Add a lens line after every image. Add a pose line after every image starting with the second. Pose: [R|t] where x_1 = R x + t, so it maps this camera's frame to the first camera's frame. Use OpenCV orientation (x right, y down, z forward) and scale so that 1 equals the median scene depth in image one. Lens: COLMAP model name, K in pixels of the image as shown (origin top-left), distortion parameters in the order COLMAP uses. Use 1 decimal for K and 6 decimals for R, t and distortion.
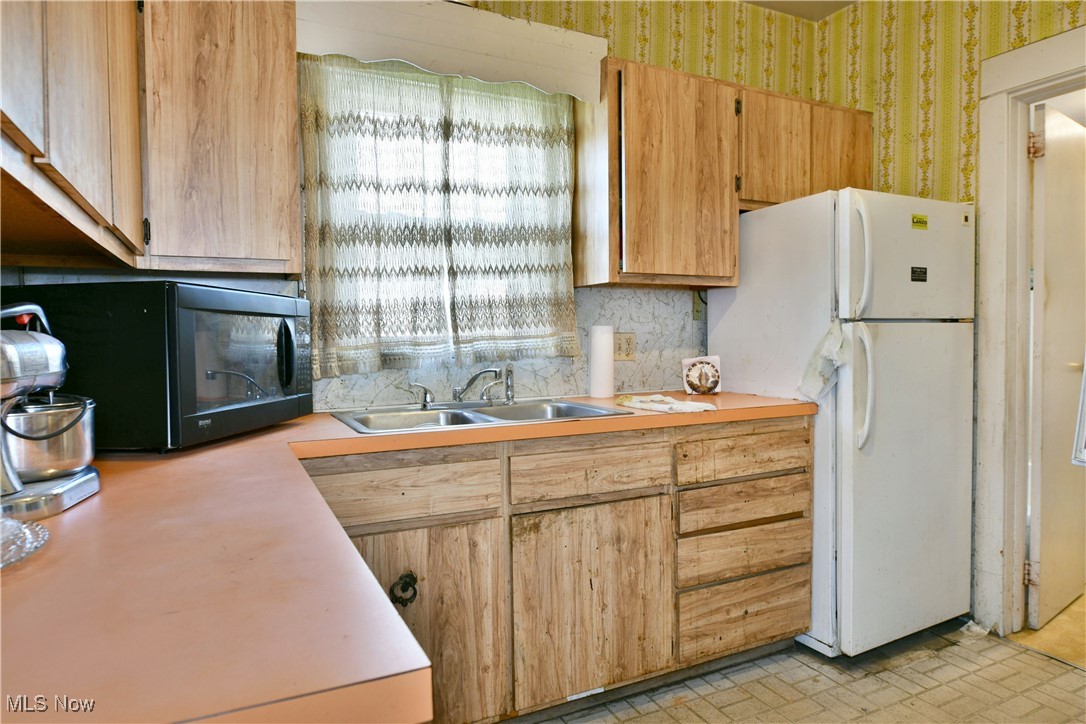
lens RADIAL K [[661.0, 0, 545.3], [0, 661.0, 368.4], [0, 0, 1]] dist [-0.004848, -0.001291]
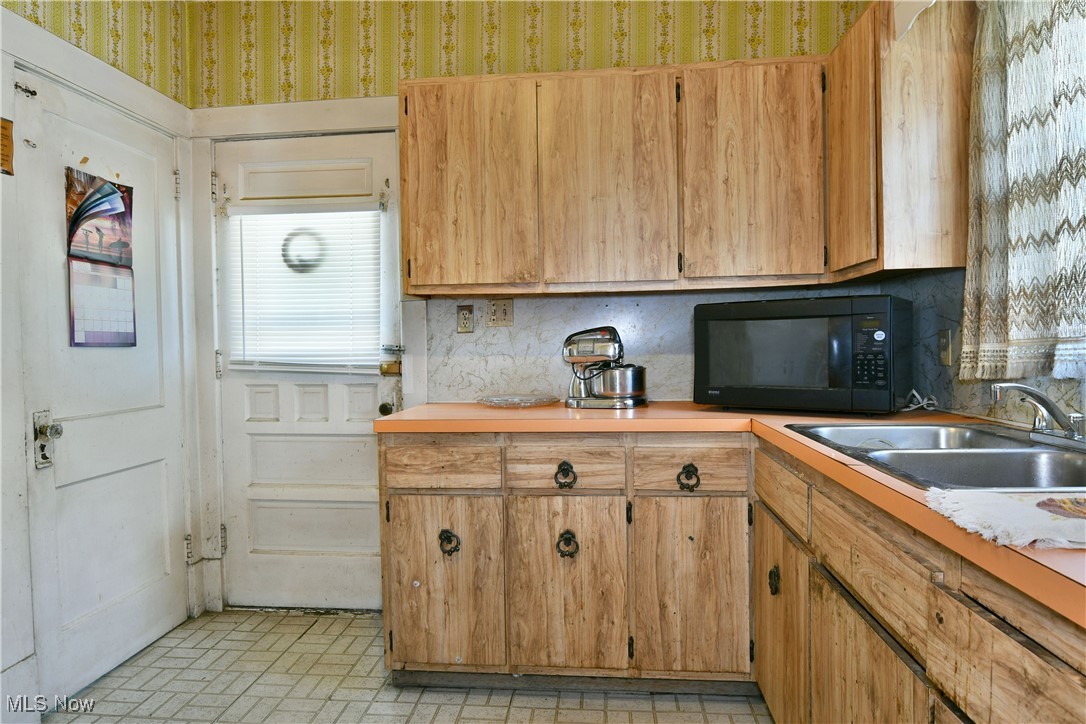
lens RADIAL K [[661.0, 0, 545.3], [0, 661.0, 368.4], [0, 0, 1]] dist [-0.004848, -0.001291]
pose [[-0.546161, 0.051747, -0.836081, 0.663102], [-0.012085, 0.997499, 0.069633, -0.051208], [0.837593, 0.048135, -0.544169, 0.986414]]
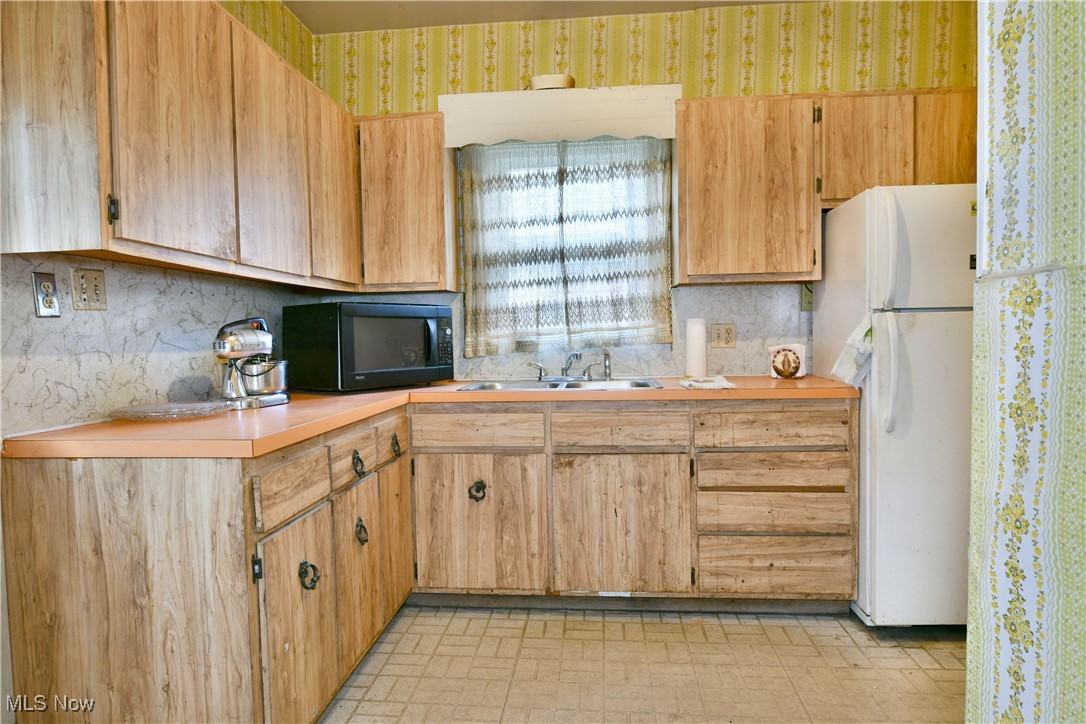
lens RADIAL K [[671.1, 0, 547.3], [0, 671.1, 369.6], [0, 0, 1]] dist [-0.005224, -0.004386]
pose [[0.851813, 0.024041, -0.523293, 0.599514], [-0.015027, 0.999657, 0.021464, 0.007645], [0.523630, -0.010420, 0.851882, -0.212928]]
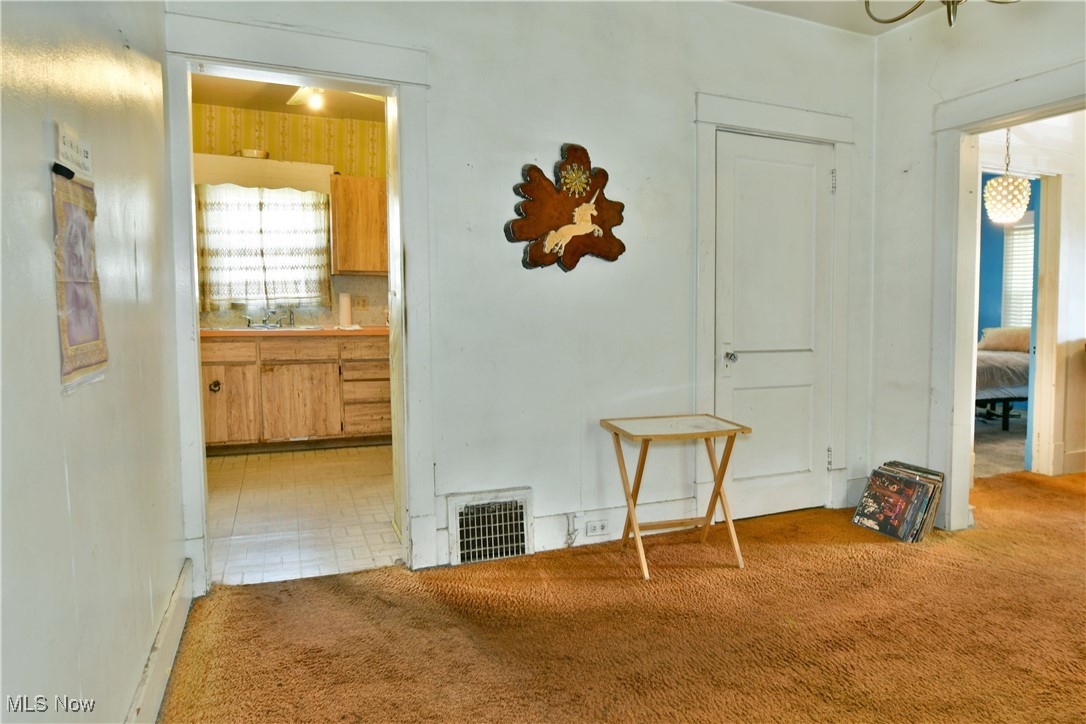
lens RADIAL K [[649.8, 0, 565.6], [0, 649.8, 367.8], [0, 0, 1]] dist [-0.002060, -0.006967]
pose [[0.998254, 0.027156, -0.052464, 1.116226], [-0.024424, 0.998347, 0.052019, 0.060394], [0.053790, -0.050647, 0.997267, -1.309139]]
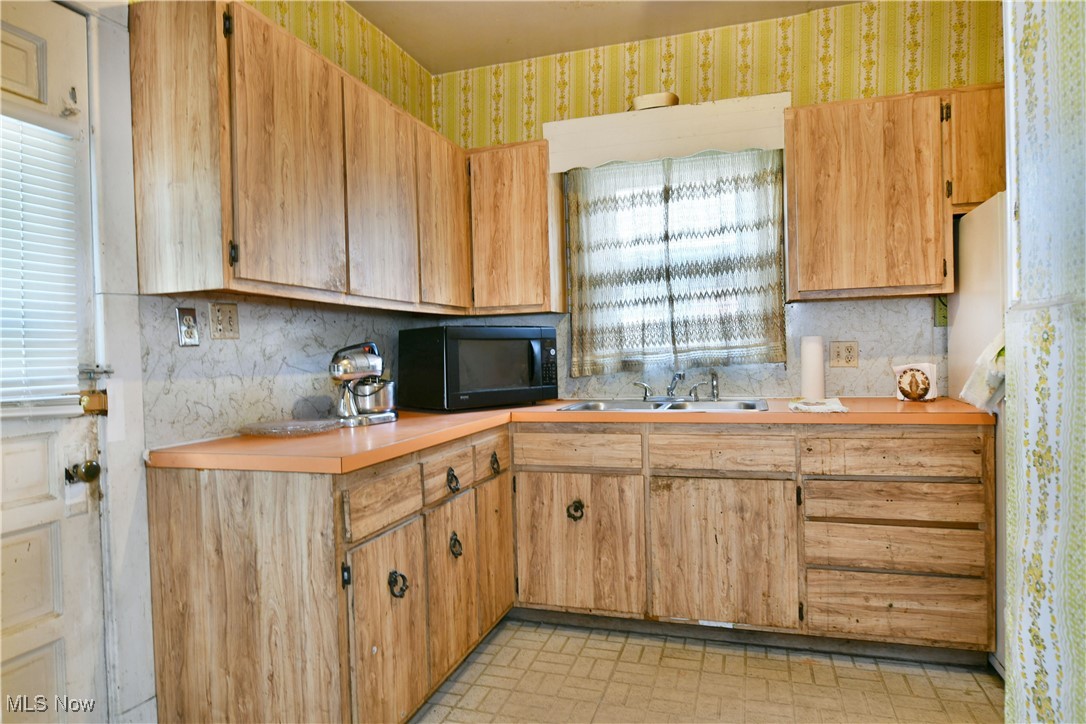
lens RADIAL K [[675.0, 0, 542.6], [0, 675.0, 369.8], [0, 0, 1]] dist [-0.007700, -0.003075]
pose [[0.717249, 0.012750, -0.696701, 0.677338], [-0.013373, 0.999900, 0.004530, -0.006904], [0.696689, 0.006068, 0.717348, -0.173529]]
